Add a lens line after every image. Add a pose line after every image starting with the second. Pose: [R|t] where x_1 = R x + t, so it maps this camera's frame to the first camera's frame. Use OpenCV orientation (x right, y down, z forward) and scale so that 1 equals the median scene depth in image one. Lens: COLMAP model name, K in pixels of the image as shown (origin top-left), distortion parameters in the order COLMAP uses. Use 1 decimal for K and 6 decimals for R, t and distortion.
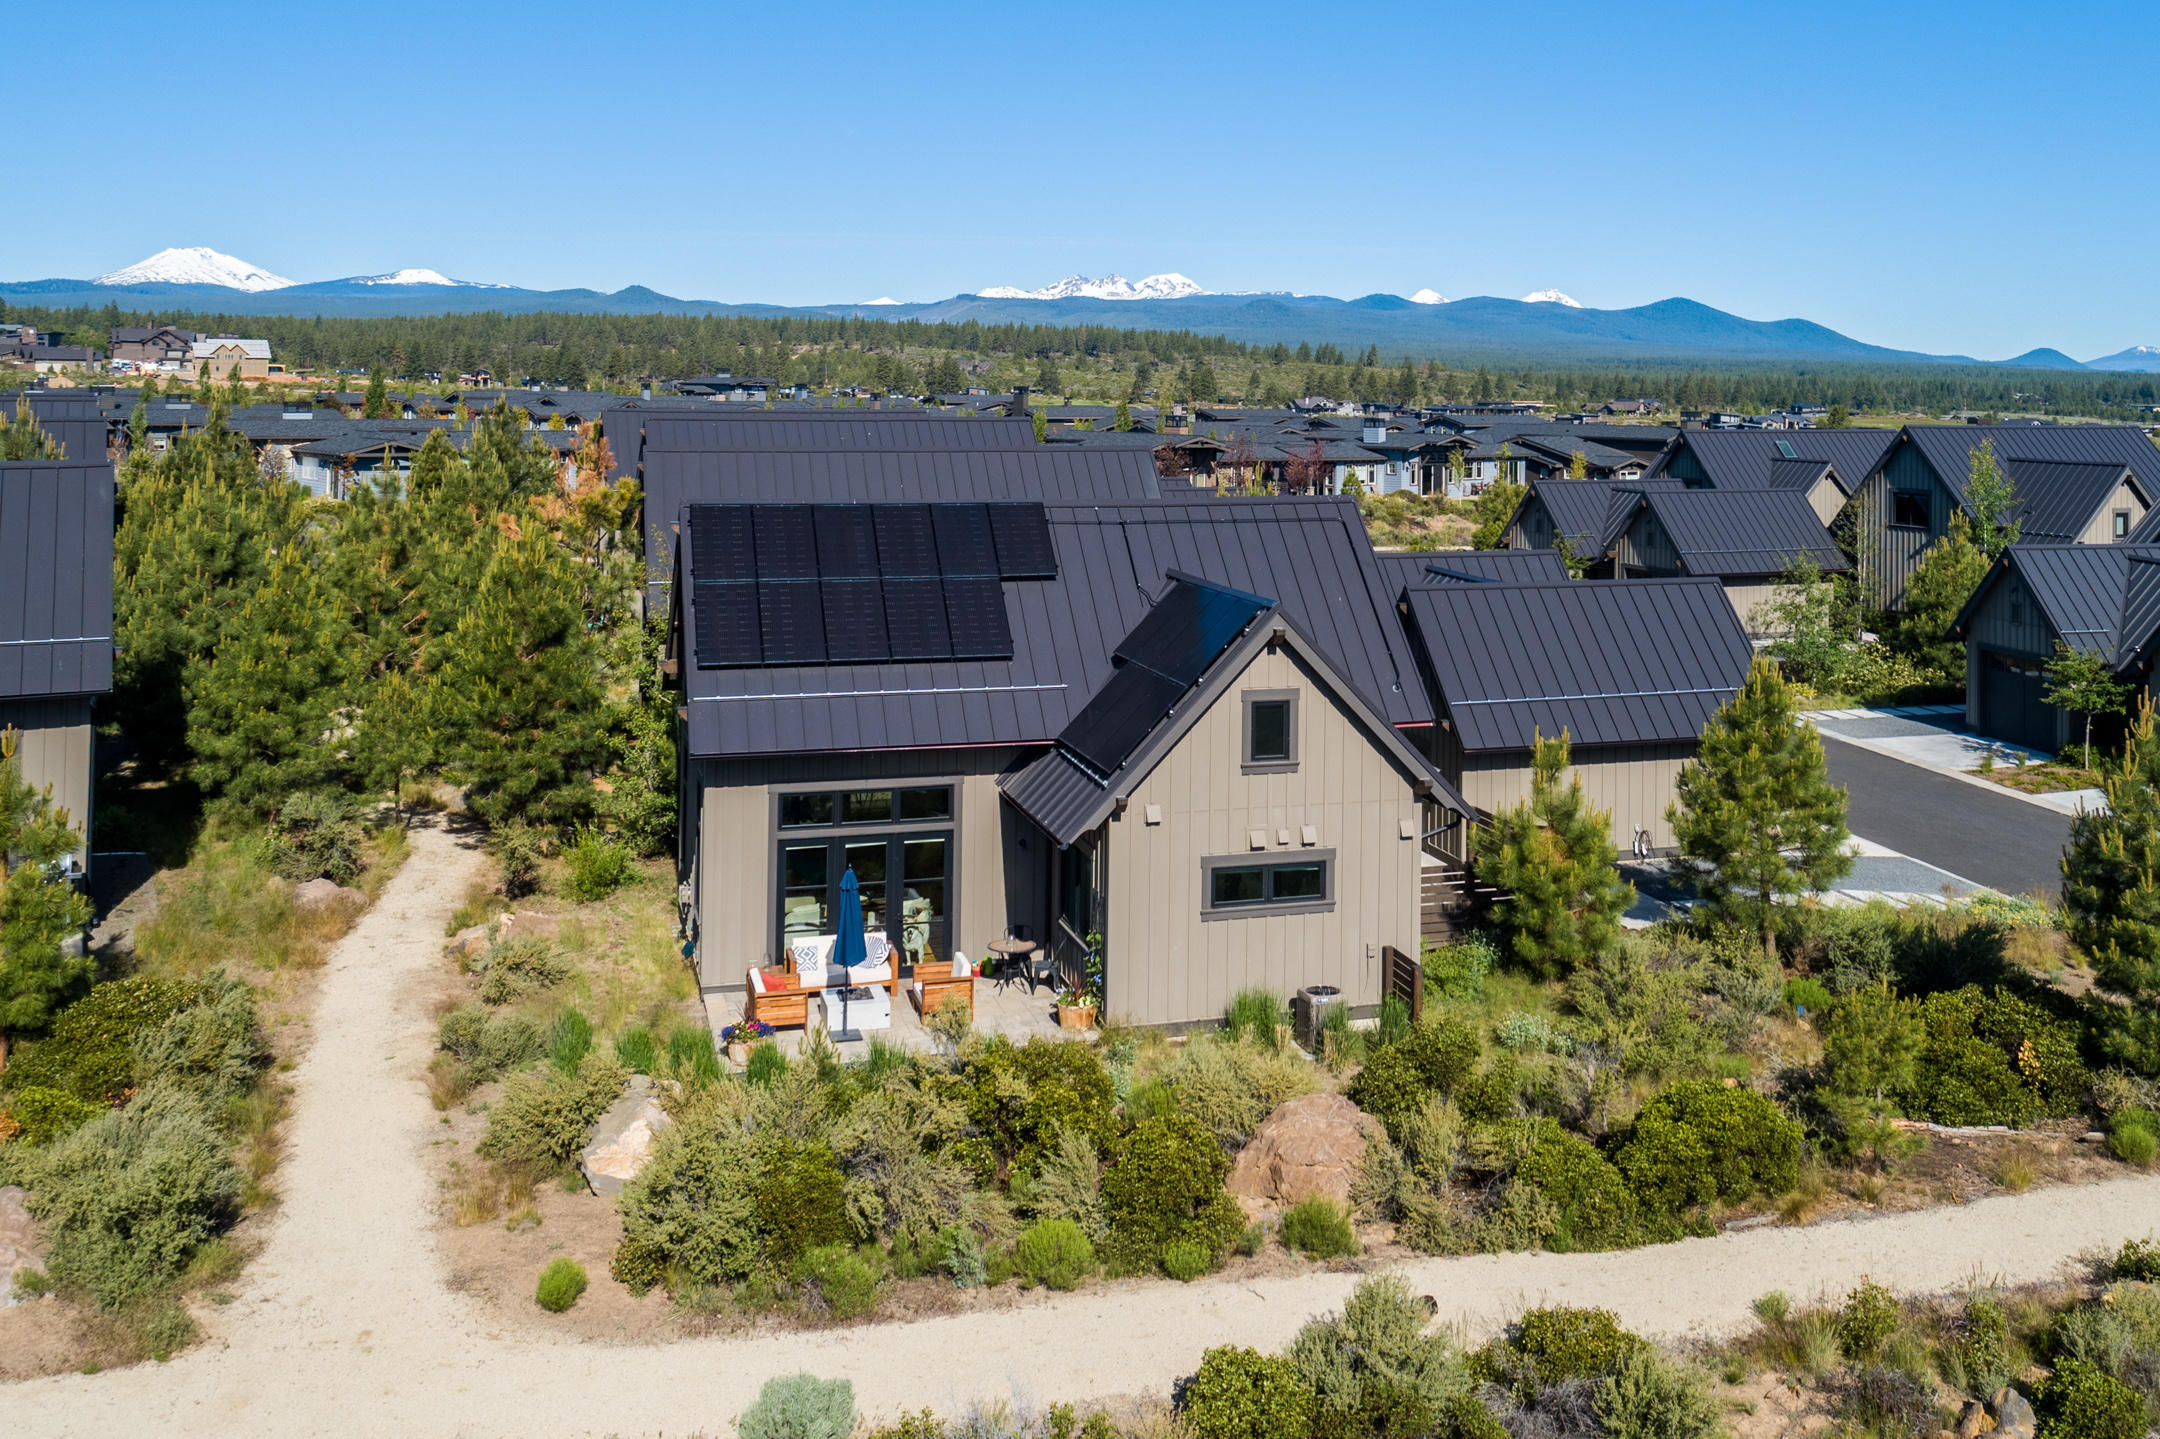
lens RADIAL K [[2022.4, 0, 1212.5], [0, 2022.4, 334.3], [0, 0, 1]] dist [-0.004066, 0.008984]
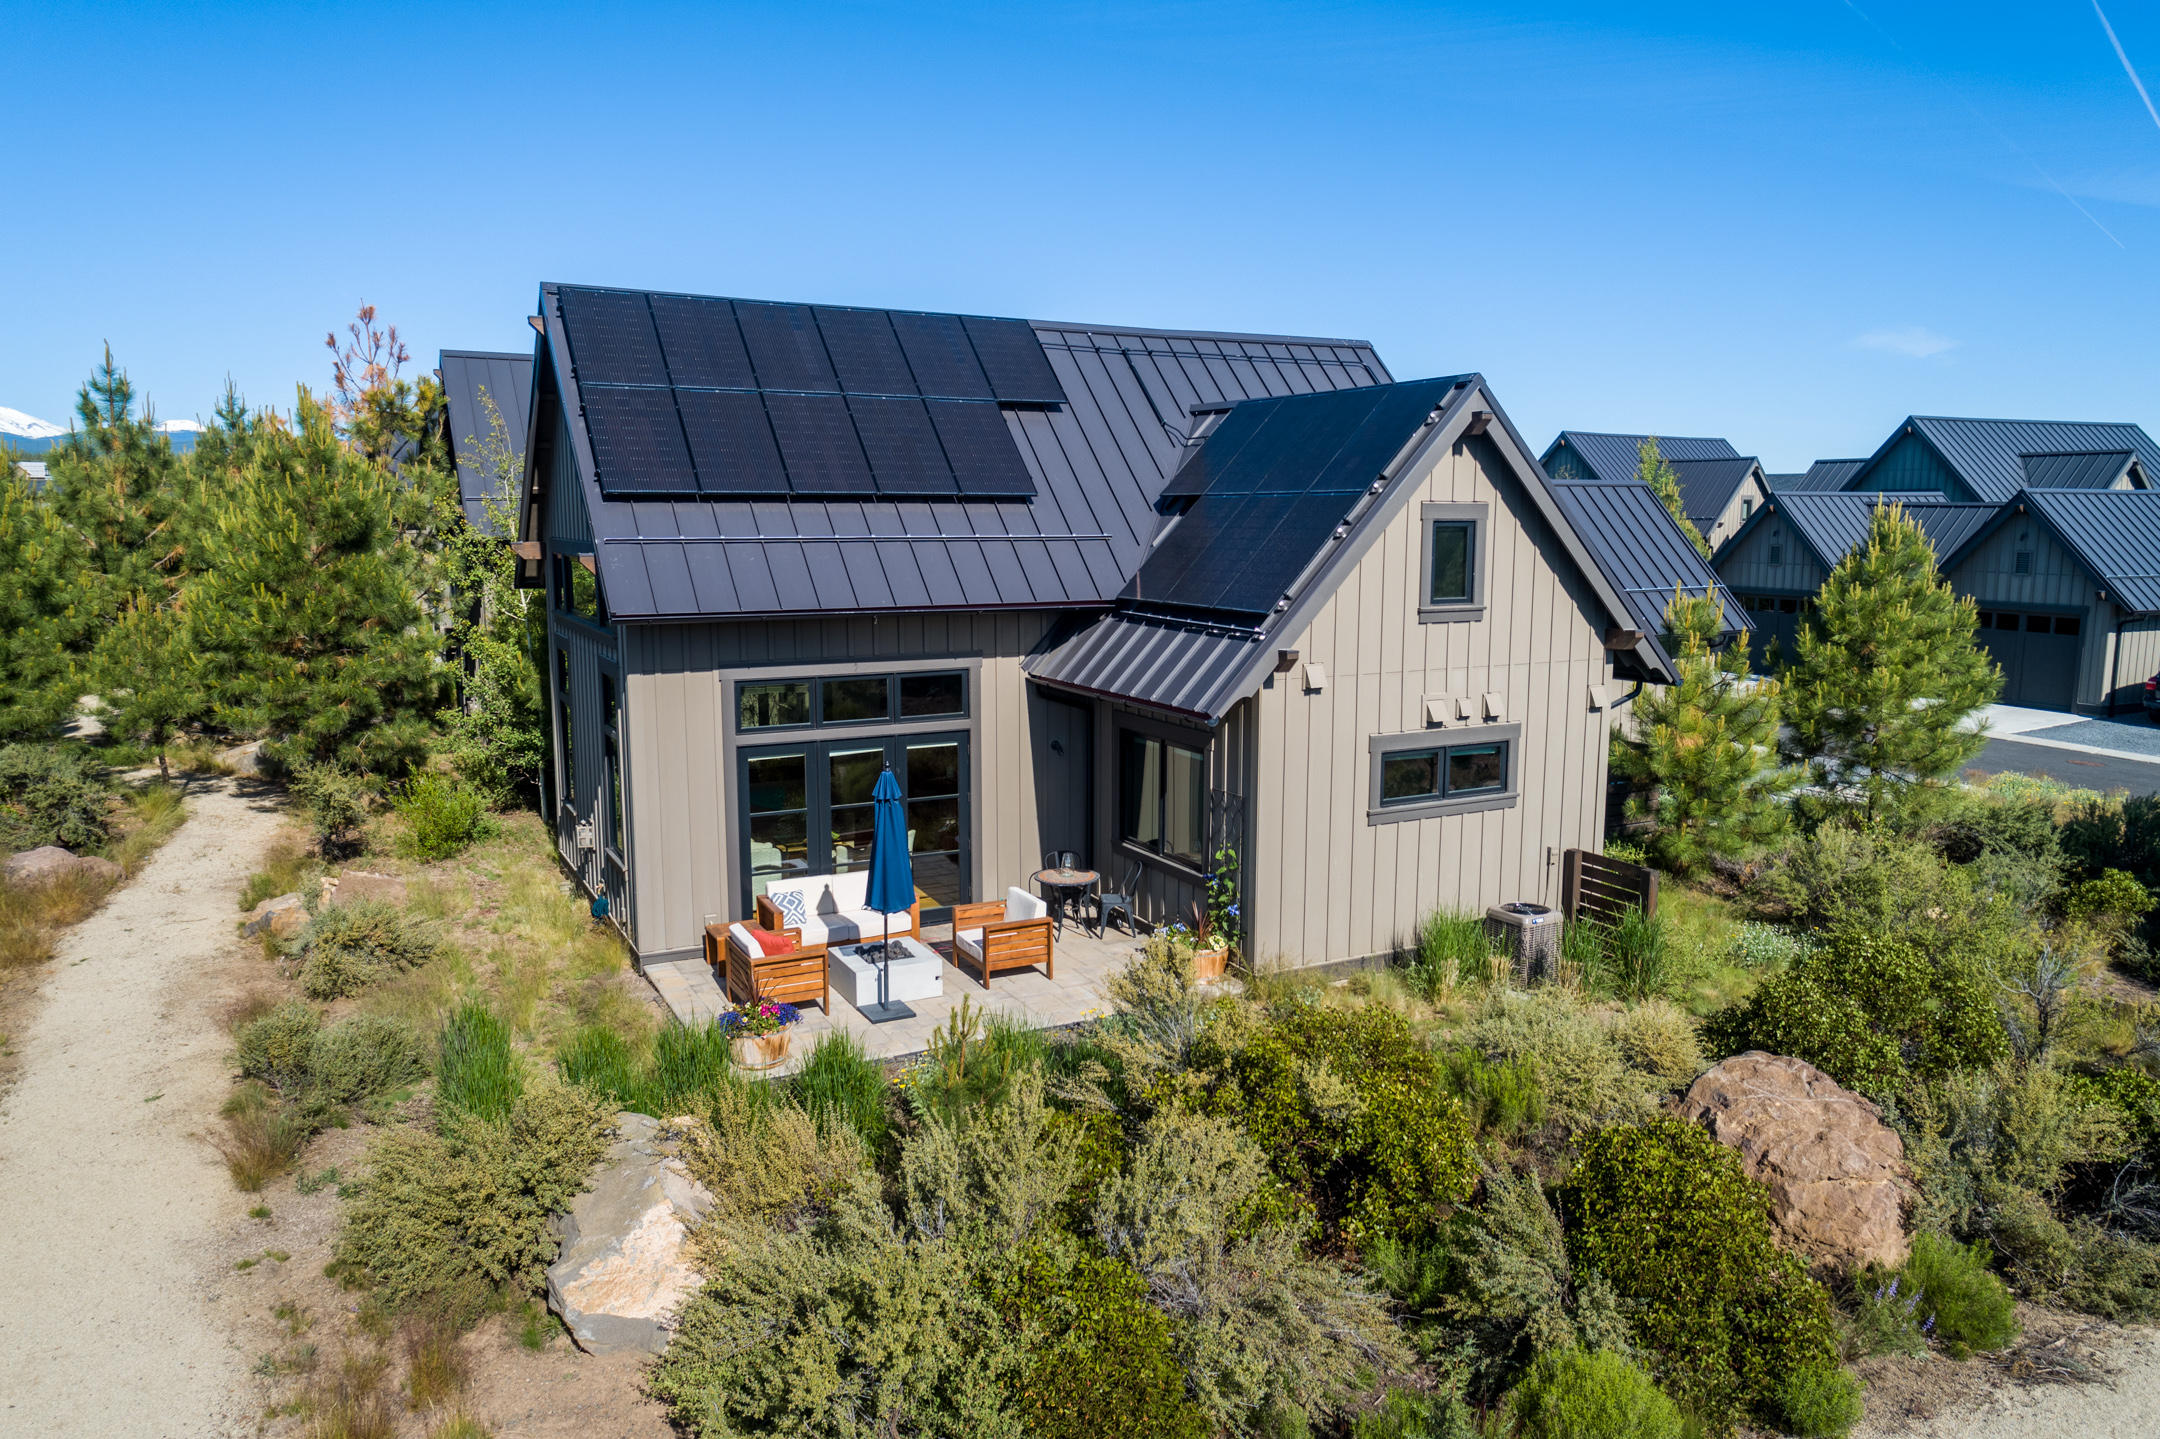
lens RADIAL K [[1461.1, 0, 1080.0], [0, 1461.1, 719.5], [0, 0, 1]] dist [-0.004499, 0.008554]
pose [[0.985862, -0.035229, 0.163814, -0.171913], [0.007062, 0.985515, 0.169442, 0.148734], [-0.167410, -0.165889, 0.971831, 0.468411]]
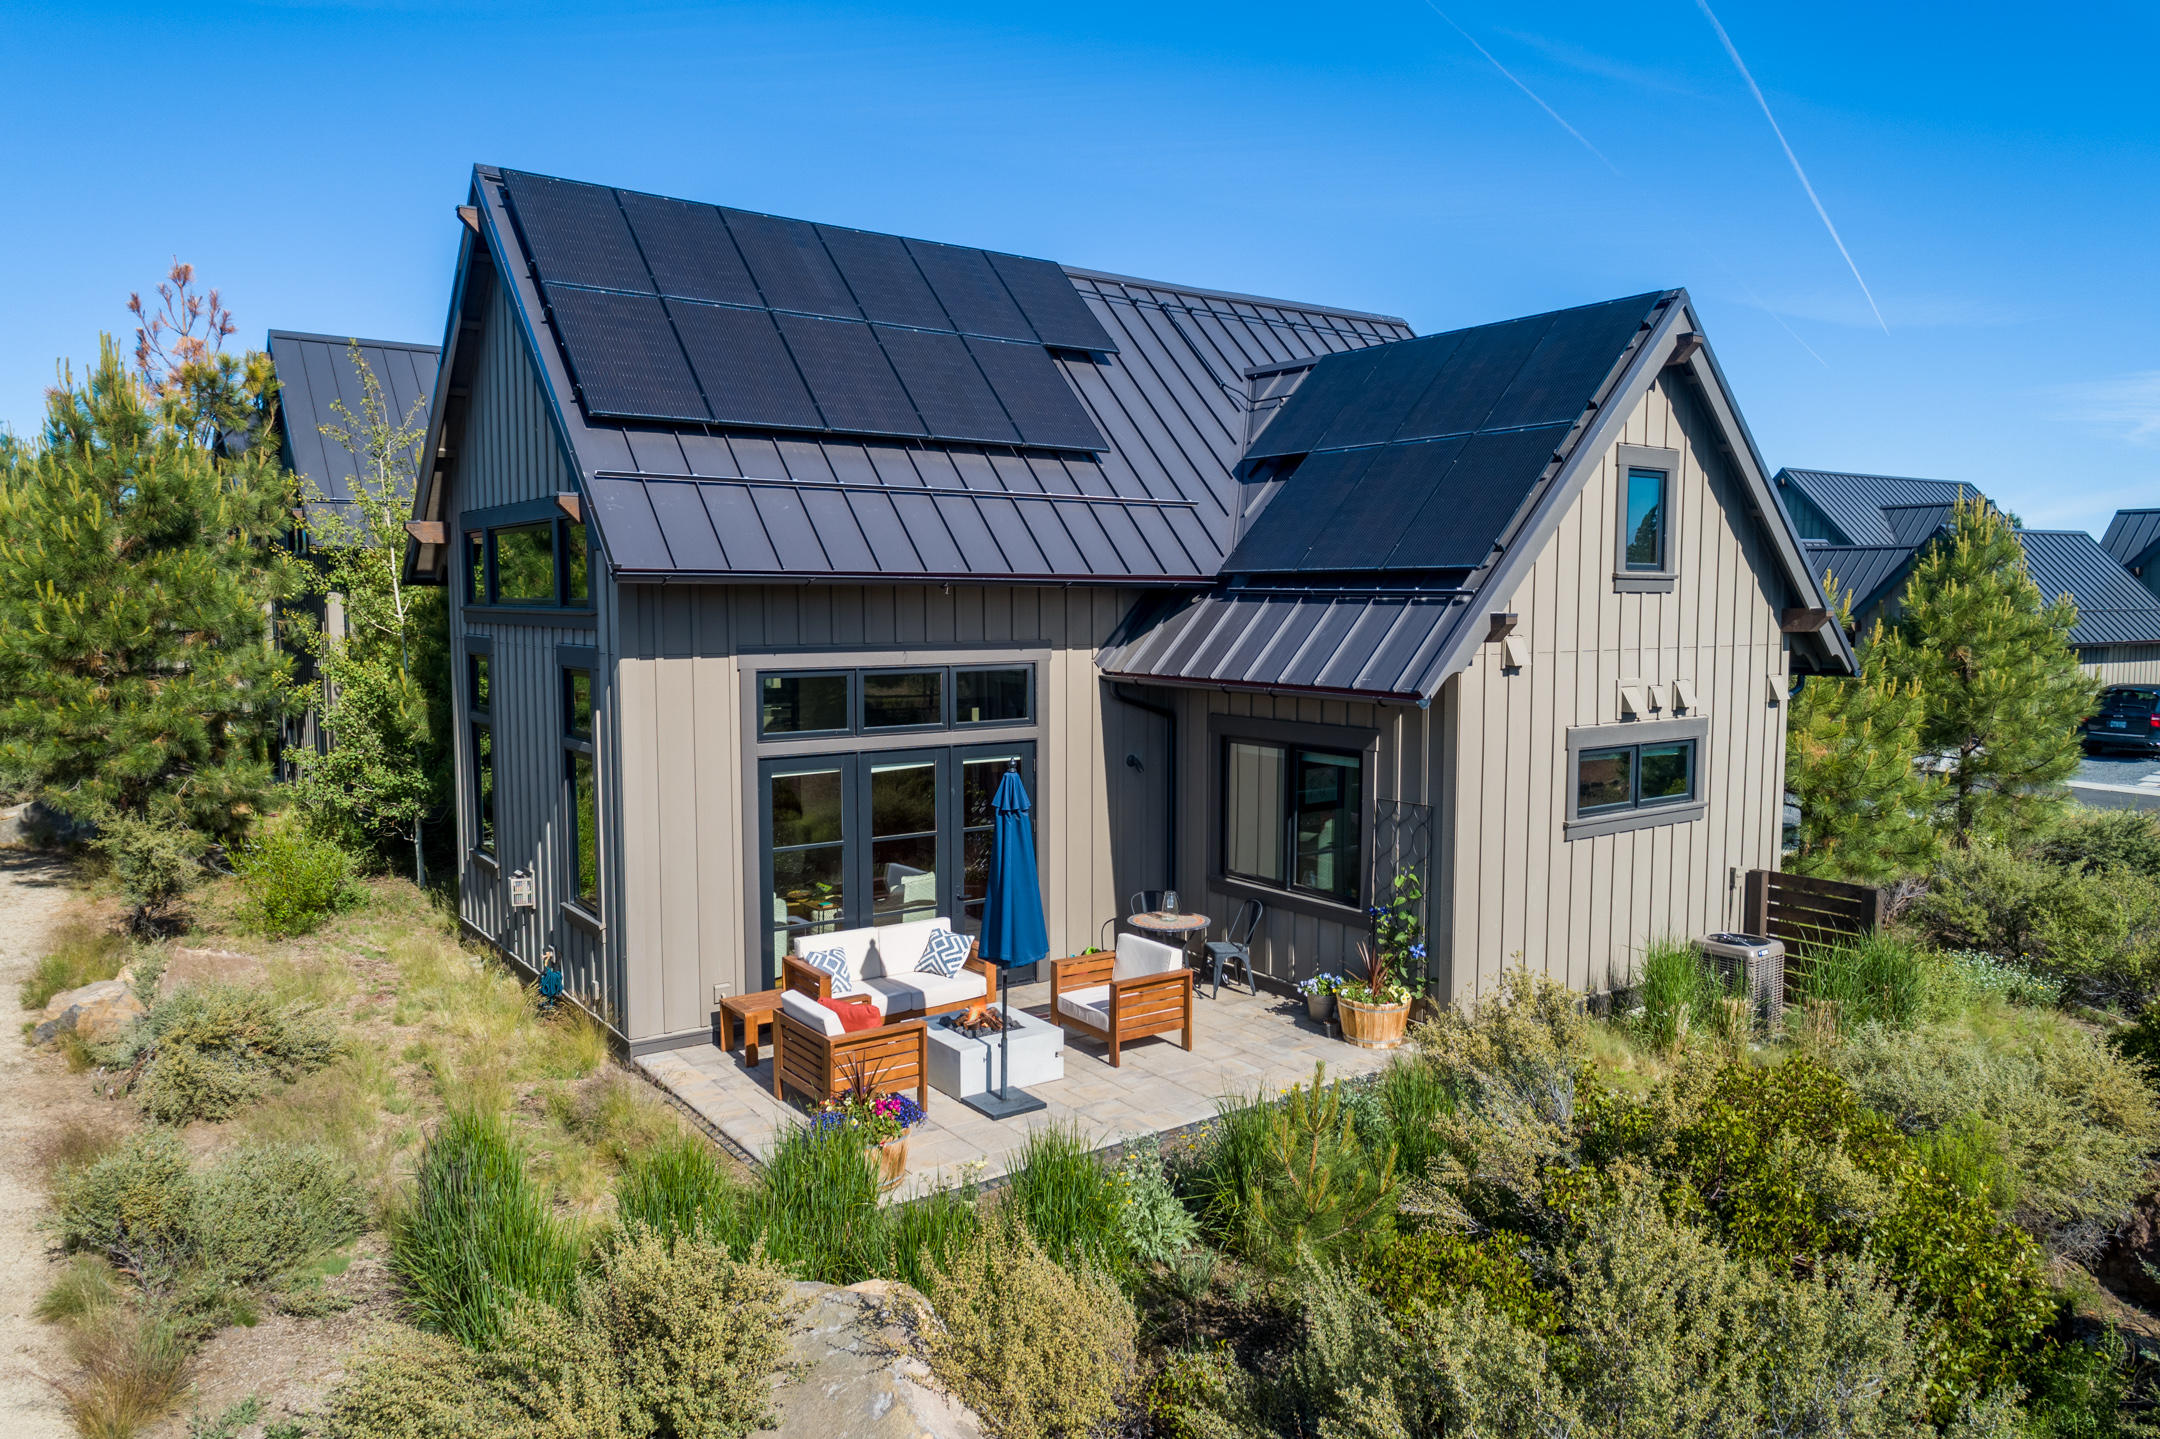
lens RADIAL K [[1452.5, 0, 1080.0], [0, 1452.5, 719.5], [0, 0, 1]] dist [-0.001748, 0.001137]
pose [[0.952655, -0.037144, 0.301776, -0.237376], [0.003618, 0.993825, 0.110903, 0.188967], [-0.304031, -0.104560, 0.946907, 0.588269]]
